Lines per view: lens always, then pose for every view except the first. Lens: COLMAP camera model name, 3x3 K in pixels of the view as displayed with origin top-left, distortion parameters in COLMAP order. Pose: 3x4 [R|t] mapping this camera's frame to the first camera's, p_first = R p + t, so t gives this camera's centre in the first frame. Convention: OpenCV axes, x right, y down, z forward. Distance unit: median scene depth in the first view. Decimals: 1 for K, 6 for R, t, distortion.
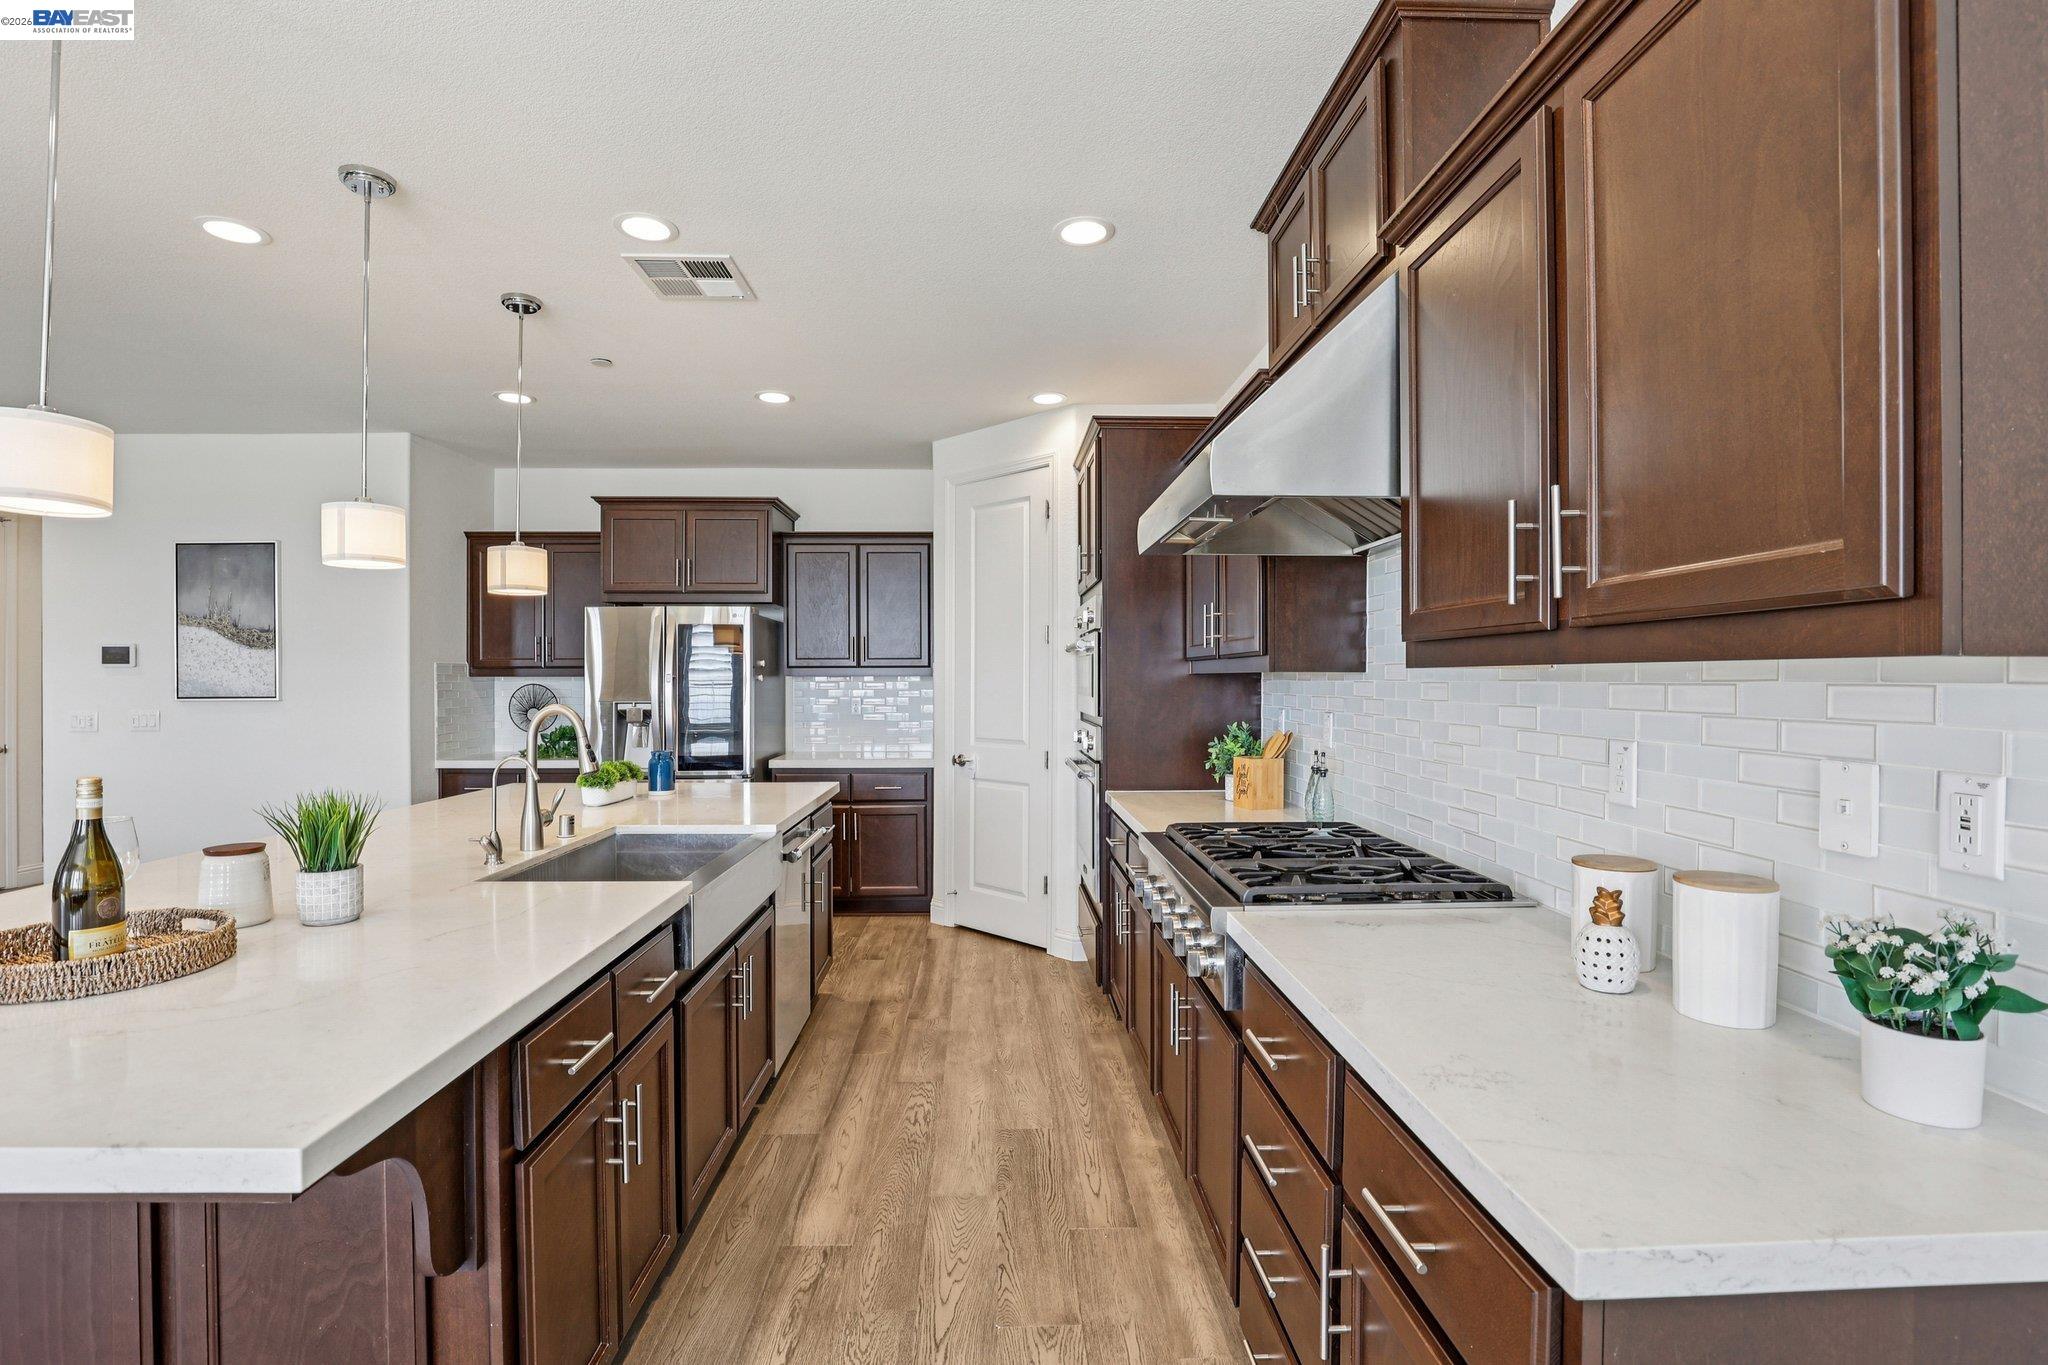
lens RADIAL K [[946.7, 0, 1026.0], [0, 946.7, 682.6], [0, 0, 1]] dist [-0.004504, 0.000326]
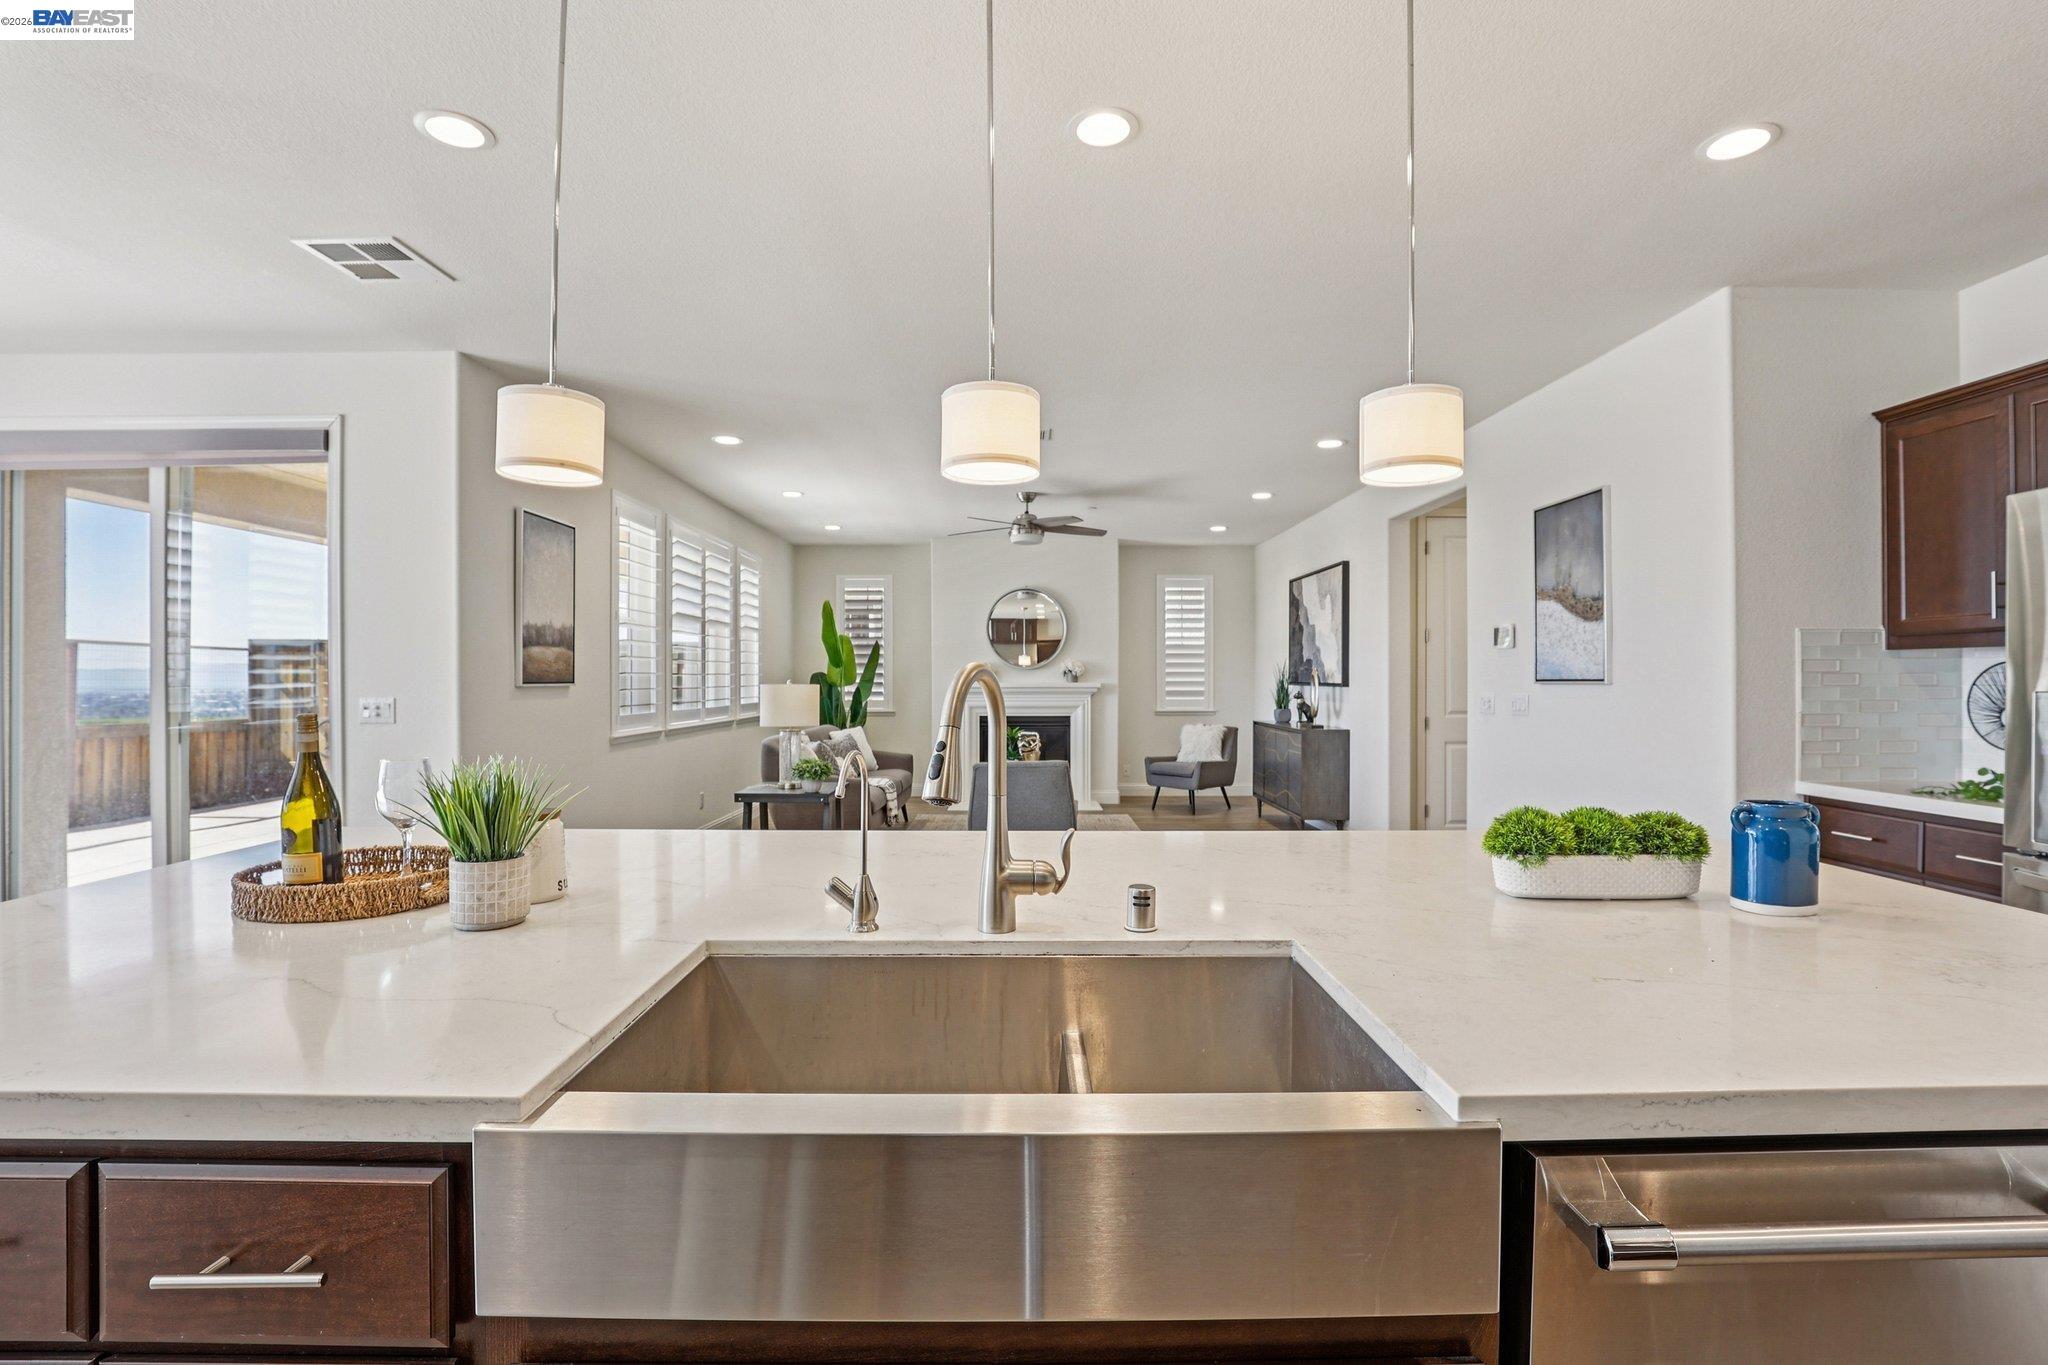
lens RADIAL K [[946.7, 0, 1032.6], [0, 946.7, 676.9], [0, 0, 1]] dist [-0.004504, 0.000326]
pose [[-0.002962, 0.001081, -0.999995, 0.015920], [-0.005008, 0.999987, 0.001096, 0.014549], [0.999983, 0.005012, -0.002956, 0.514736]]
